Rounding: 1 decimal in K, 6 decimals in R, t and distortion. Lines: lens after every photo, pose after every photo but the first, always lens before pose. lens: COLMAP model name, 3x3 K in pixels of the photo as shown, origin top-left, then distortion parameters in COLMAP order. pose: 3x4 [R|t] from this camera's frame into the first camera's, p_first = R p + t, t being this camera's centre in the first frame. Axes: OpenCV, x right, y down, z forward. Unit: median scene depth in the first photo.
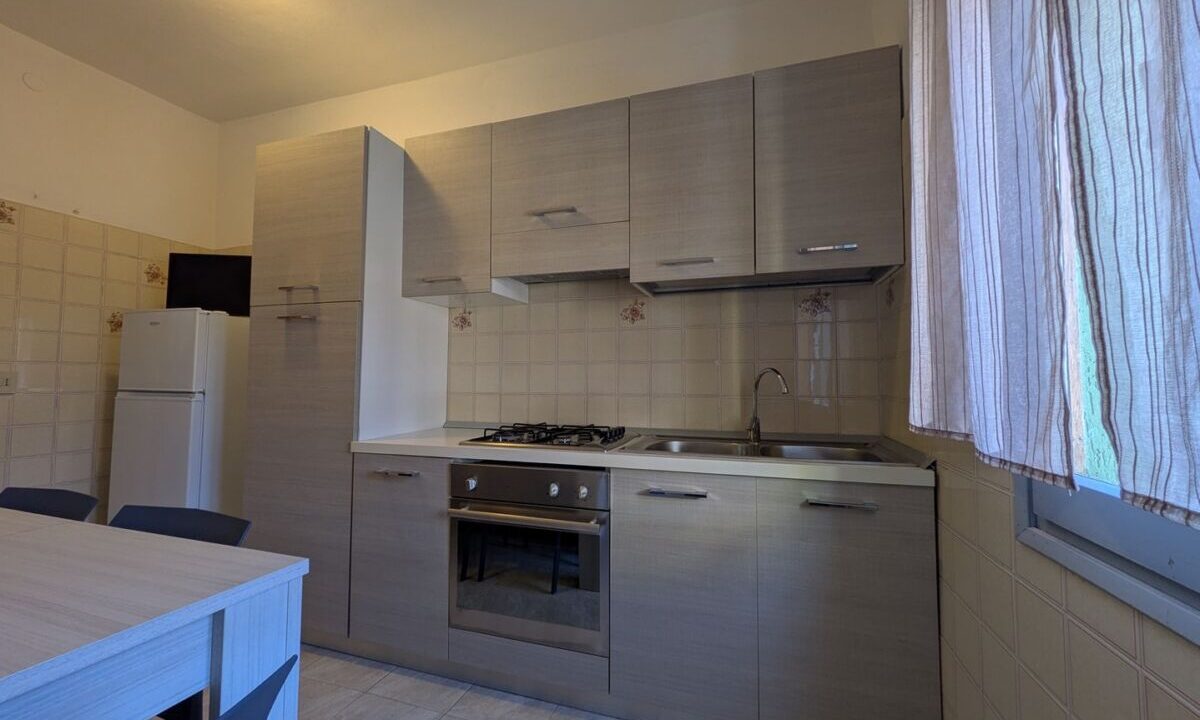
lens RADIAL K [[472.3, 0, 600.0], [0, 472.3, 360.0], [0, 0, 1]] dist [-0.000688, 0.000073]
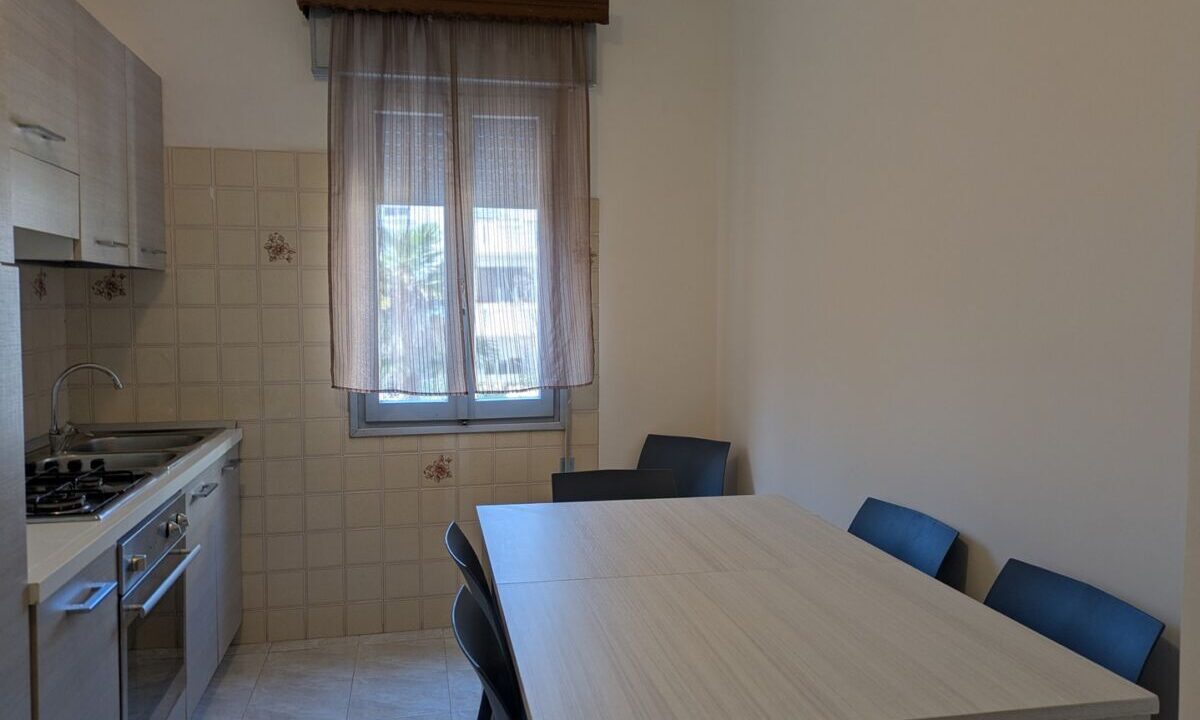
lens RADIAL K [[888.6, 0, 602.7], [0, 888.6, 357.2], [0, 0, 1]] dist [0.057662, -0.070456]
pose [[-0.504582, -0.056482, 0.861514, -1.588656], [-0.043608, 0.998251, 0.039906, -0.103752], [-0.862262, -0.017434, -0.506163, 1.004271]]
